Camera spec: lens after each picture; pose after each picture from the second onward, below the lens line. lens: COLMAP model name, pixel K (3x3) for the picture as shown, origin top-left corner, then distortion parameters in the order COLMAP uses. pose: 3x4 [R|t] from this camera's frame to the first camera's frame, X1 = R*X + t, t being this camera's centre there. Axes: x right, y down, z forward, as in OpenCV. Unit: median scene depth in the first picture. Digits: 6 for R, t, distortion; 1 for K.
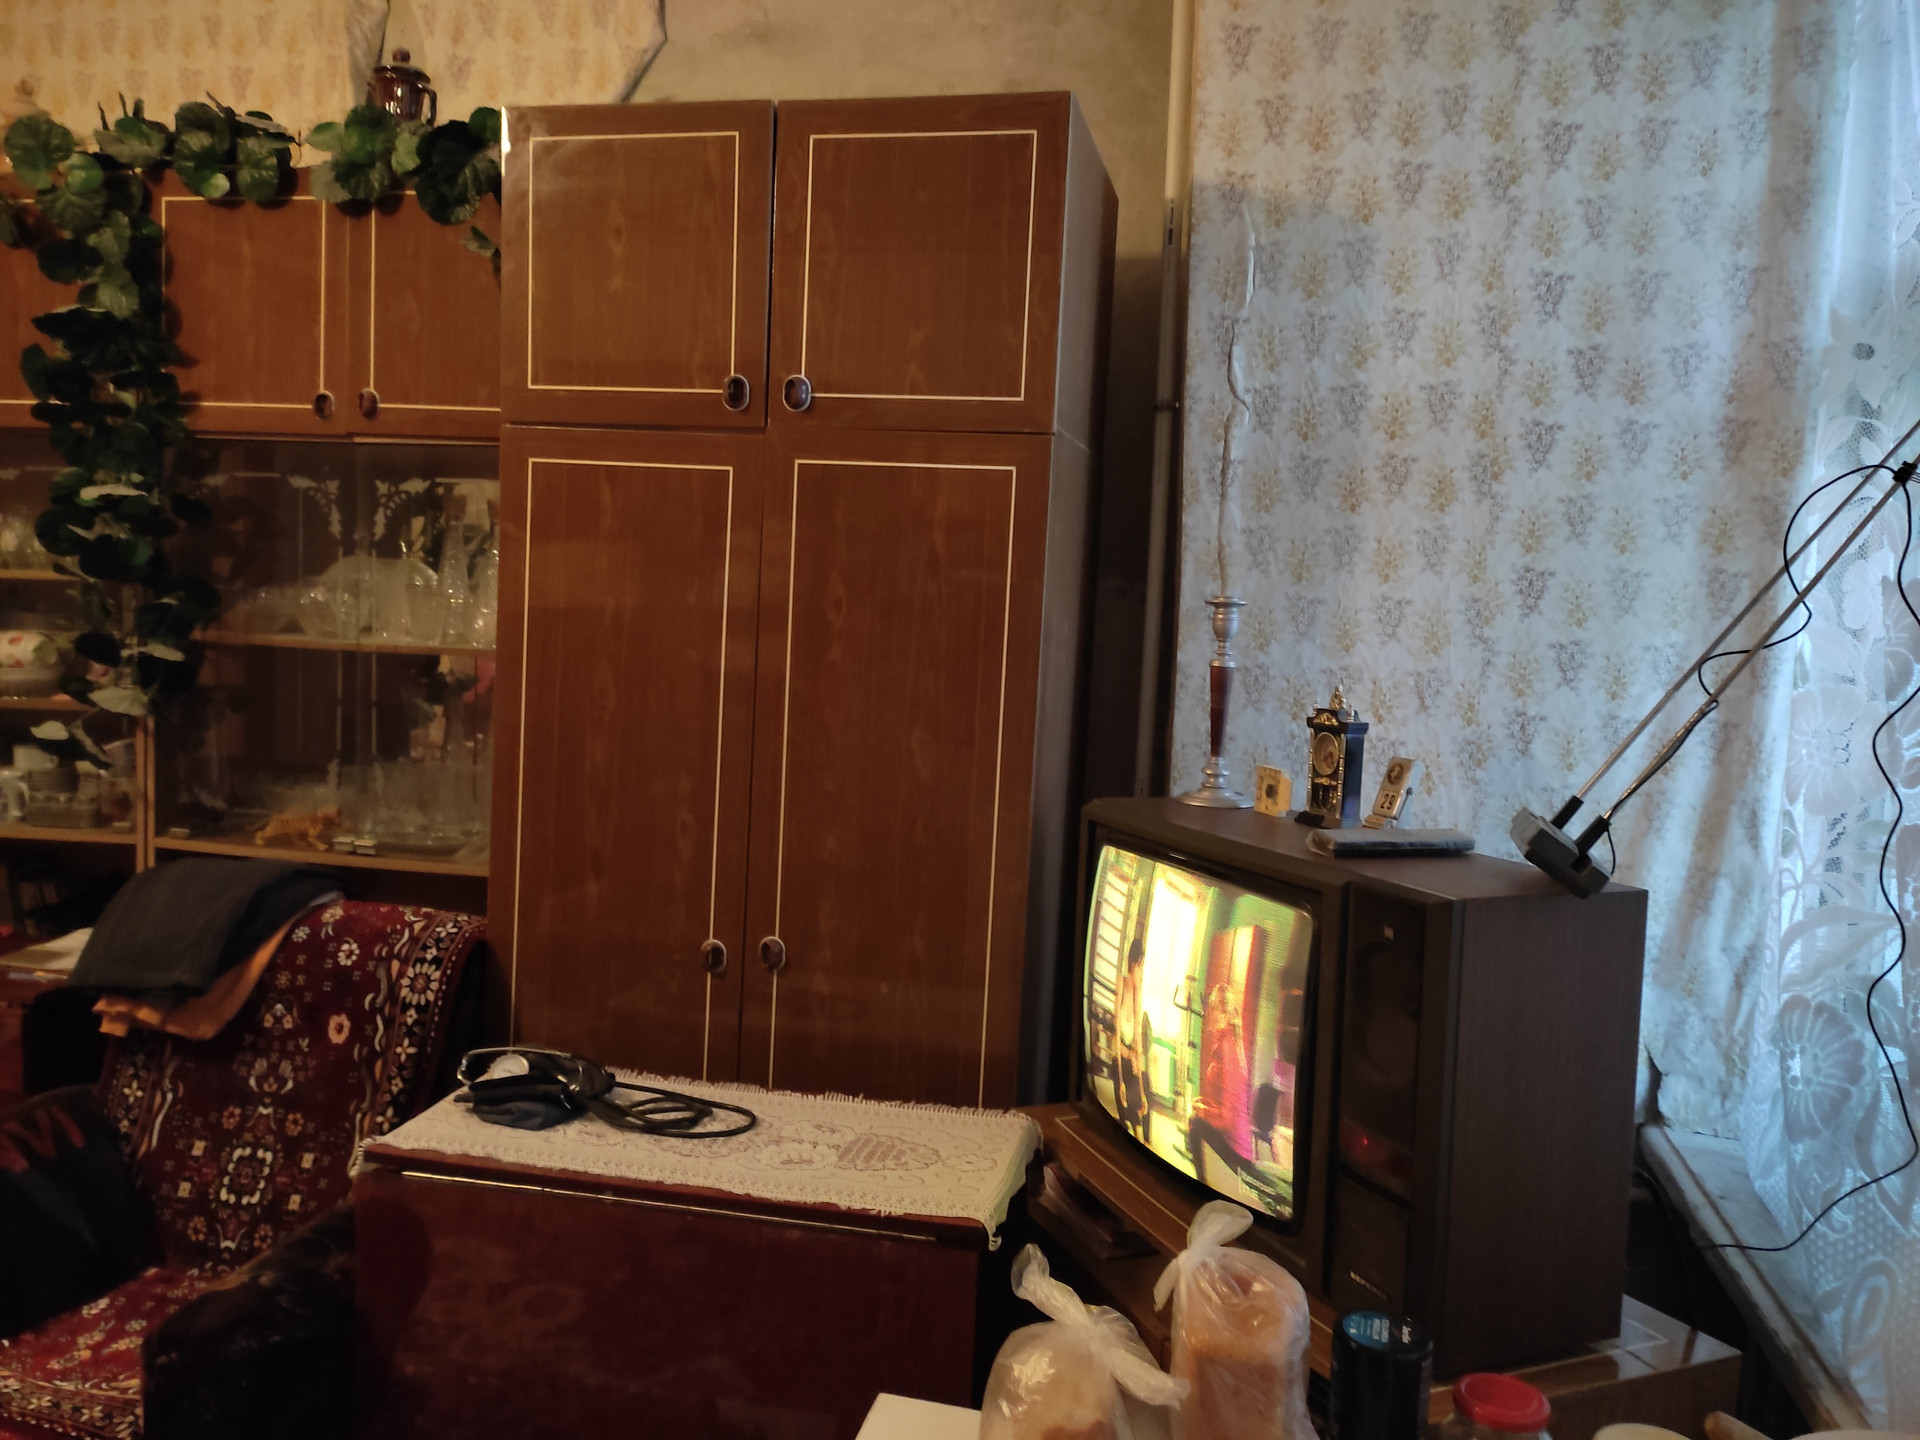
lens RADIAL K [[1431.1, 0, 970.2], [0, 1431.1, 709.4], [0, 0, 1]] dist [0.058059, -0.060788]
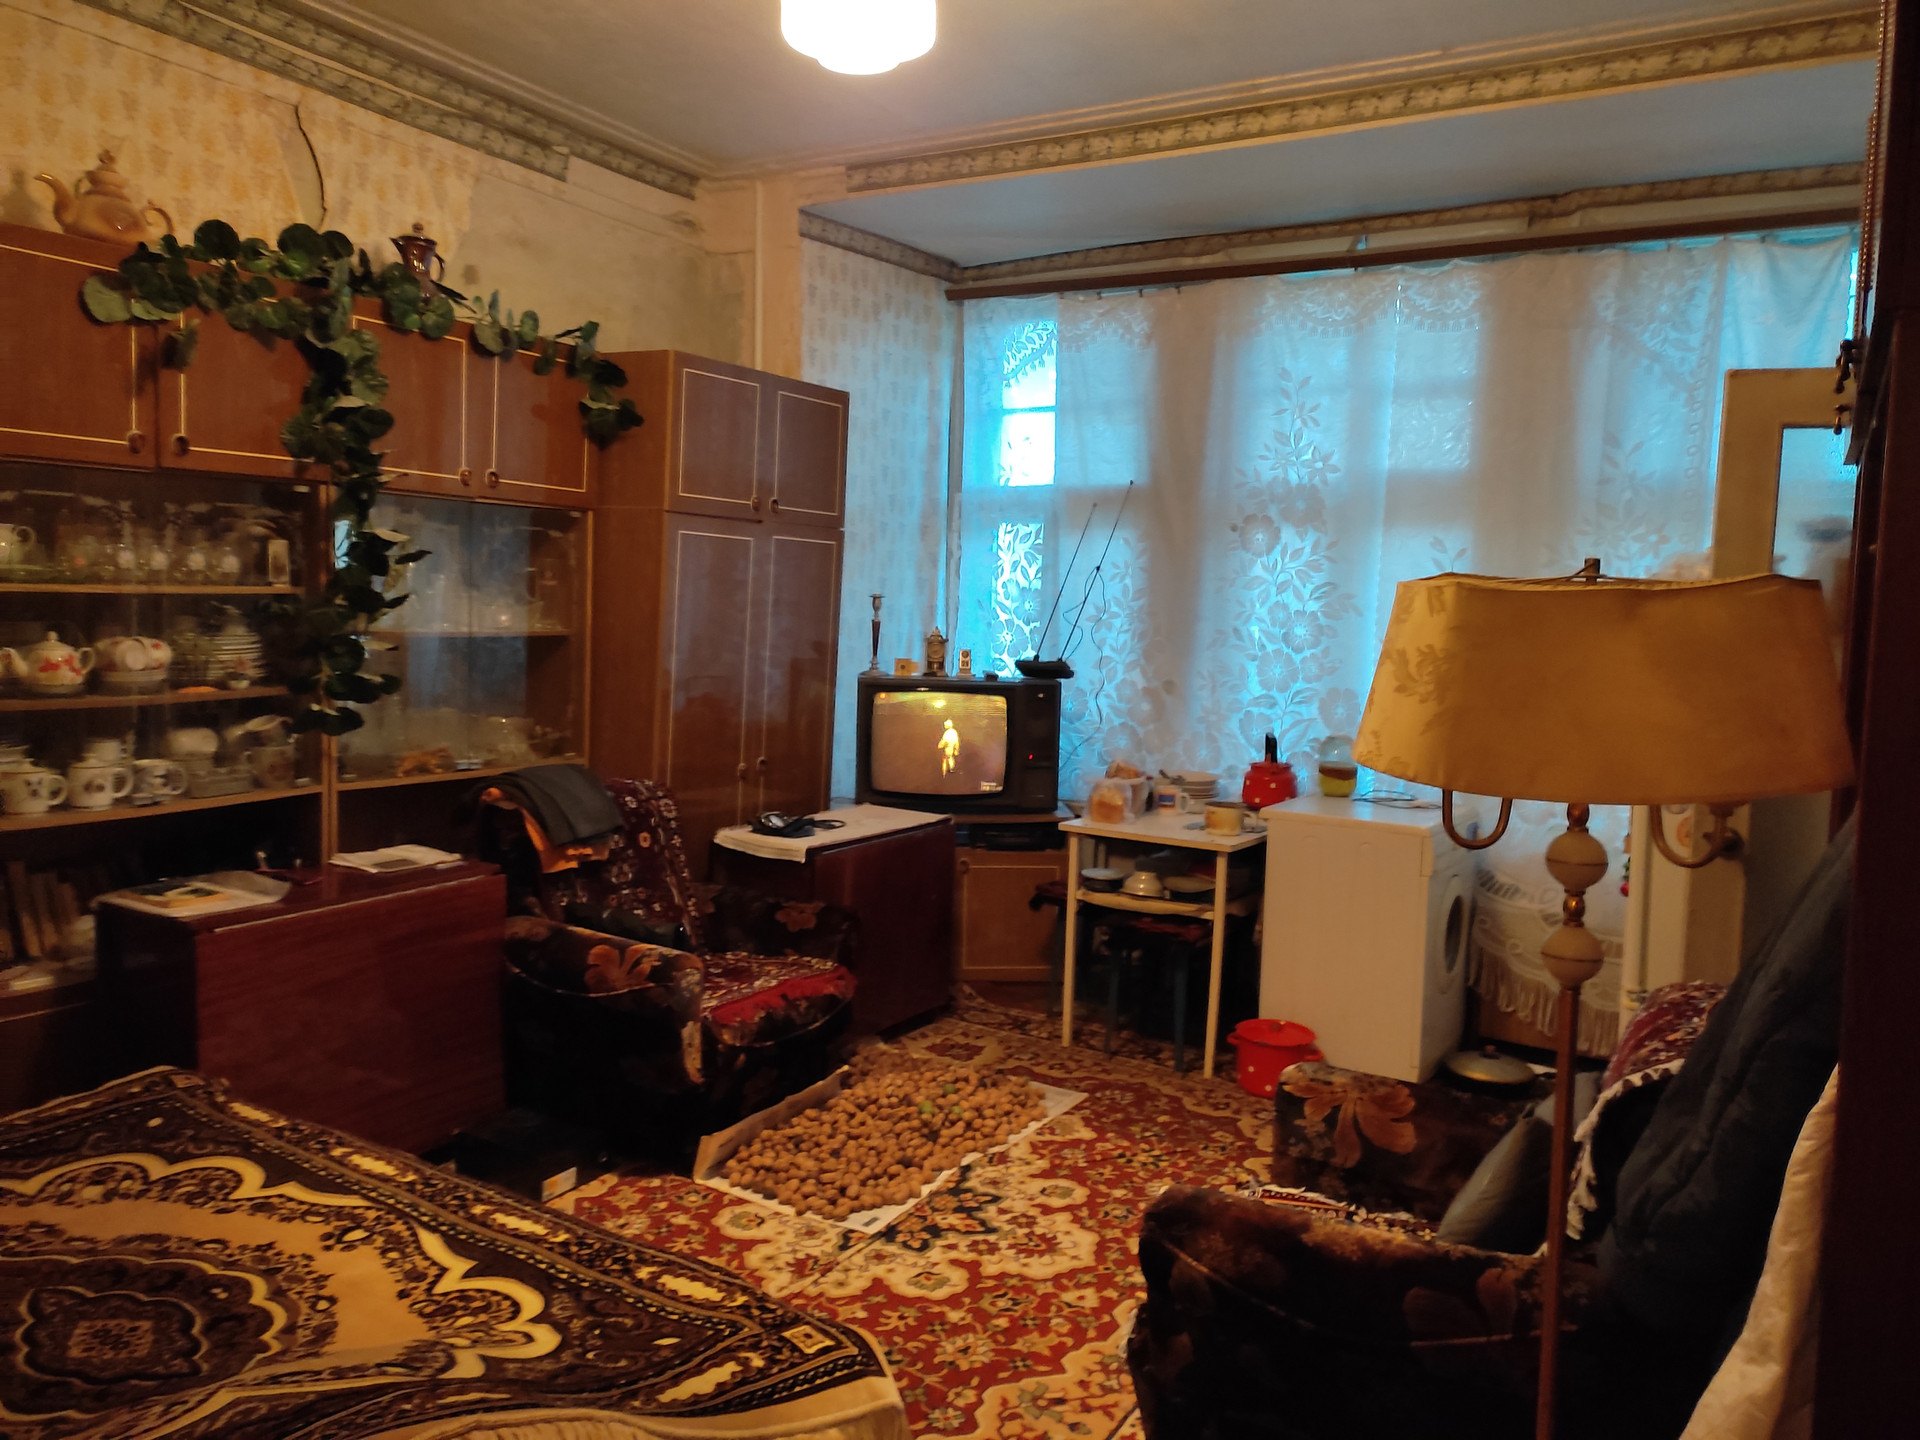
lens RADIAL K [[1431.1, 0, 992.6], [0, 1431.1, 707.0], [0, 0, 1]] dist [0.058059, -0.060788]
pose [[0.315992, -0.103976, 0.943047, -1.984048], [0.042277, 0.994533, 0.095486, -0.103978], [-0.947819, 0.009696, 0.318660, -0.011977]]
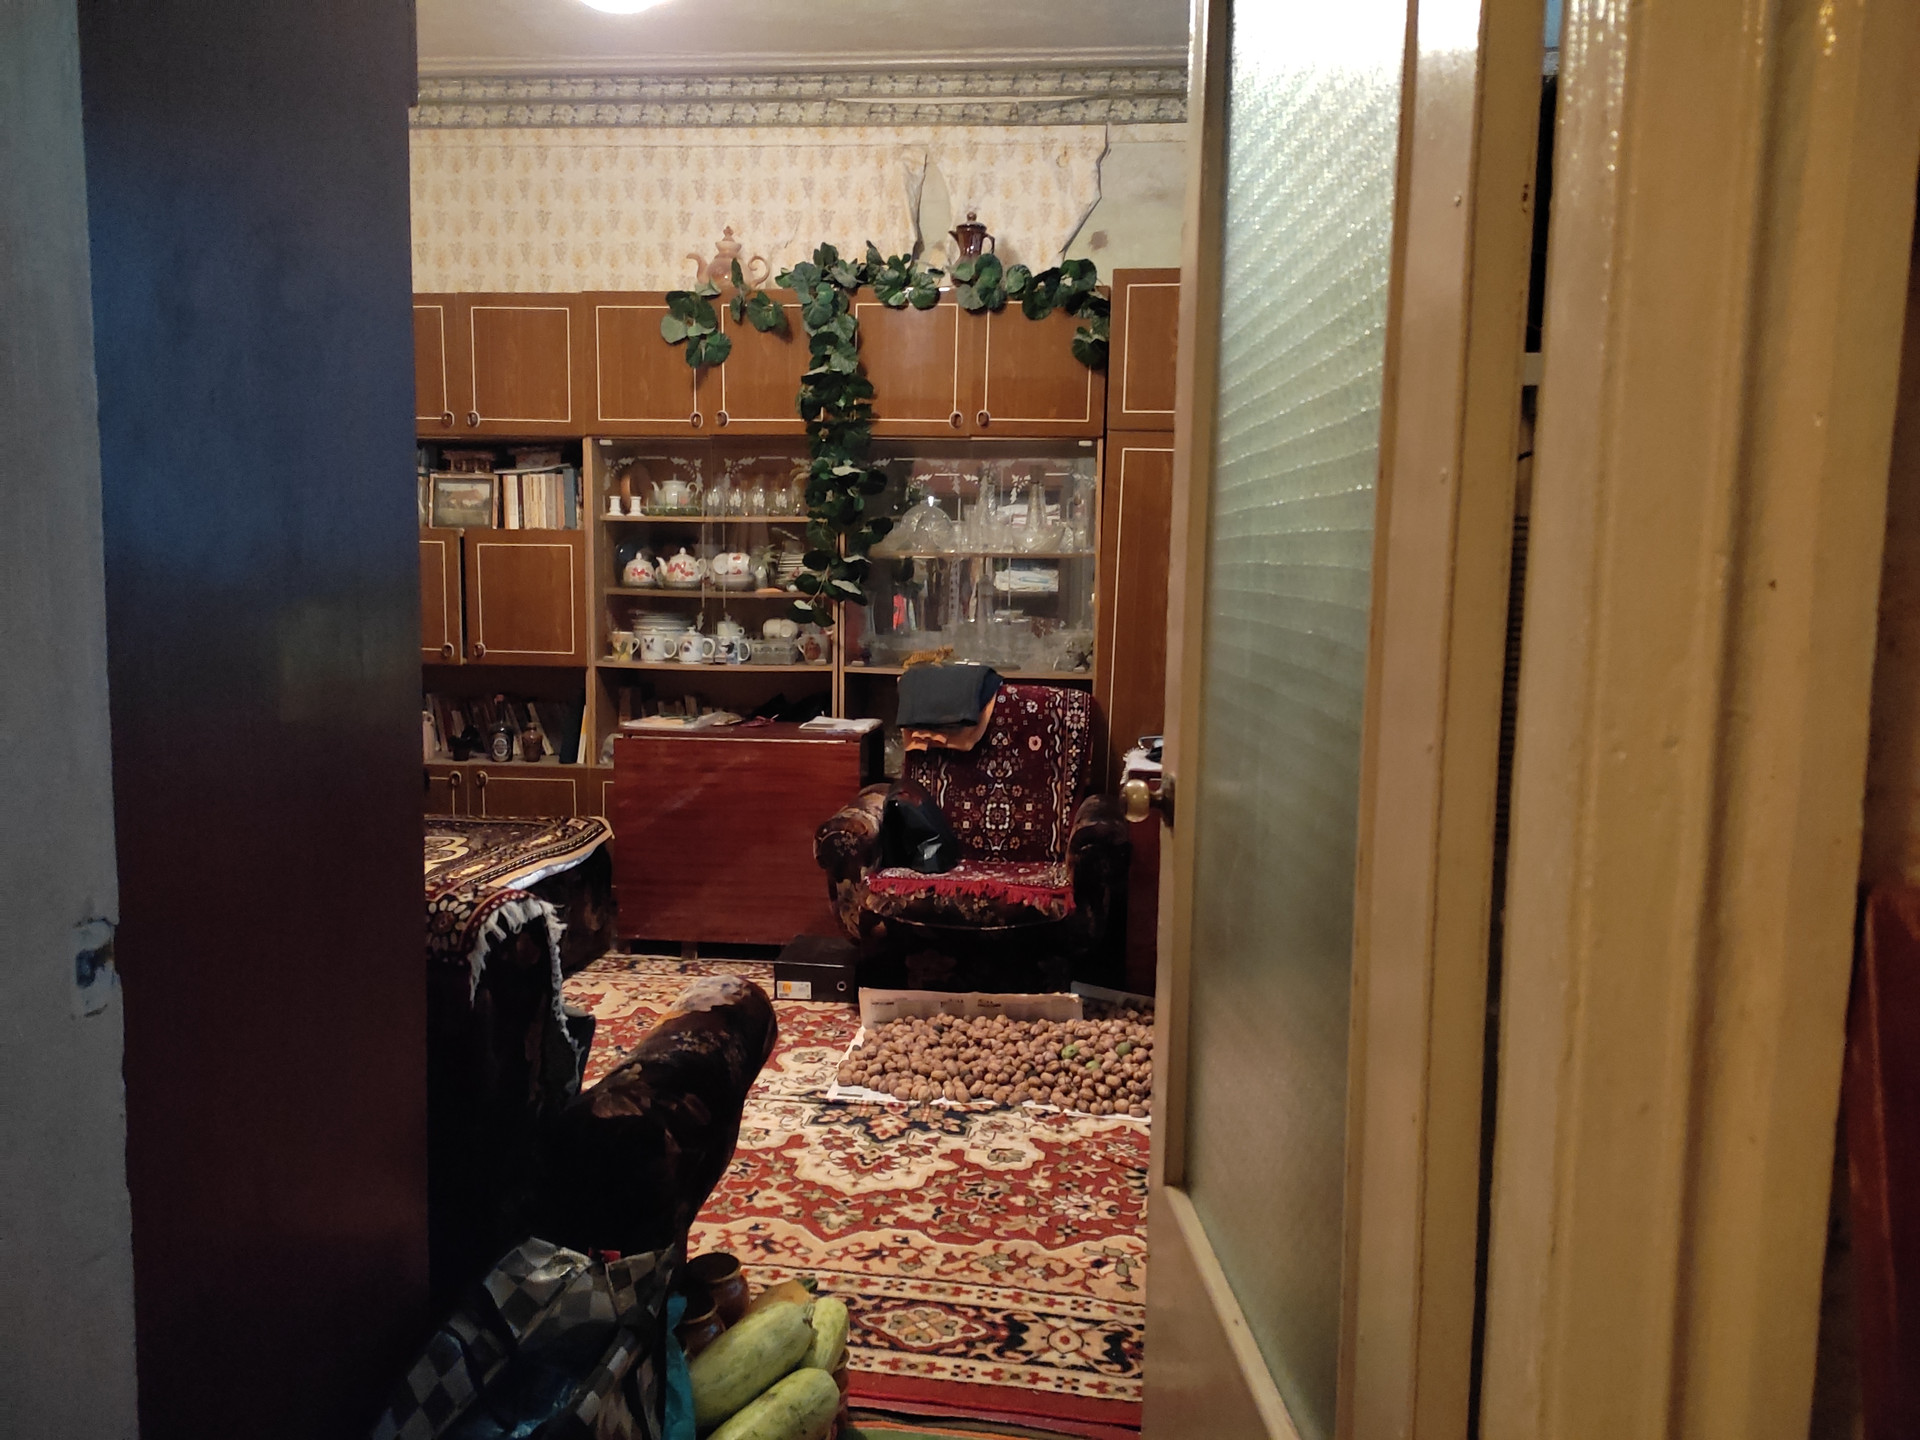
lens RADIAL K [[1431.1, 0, 959.3], [0, 1431.1, 715.6], [0, 0, 1]] dist [0.058059, -0.060788]
pose [[0.997523, -0.029784, 0.063729, -0.651133], [0.027576, 0.998998, 0.035245, 0.110011], [-0.064715, -0.033400, 0.997345, -0.917576]]
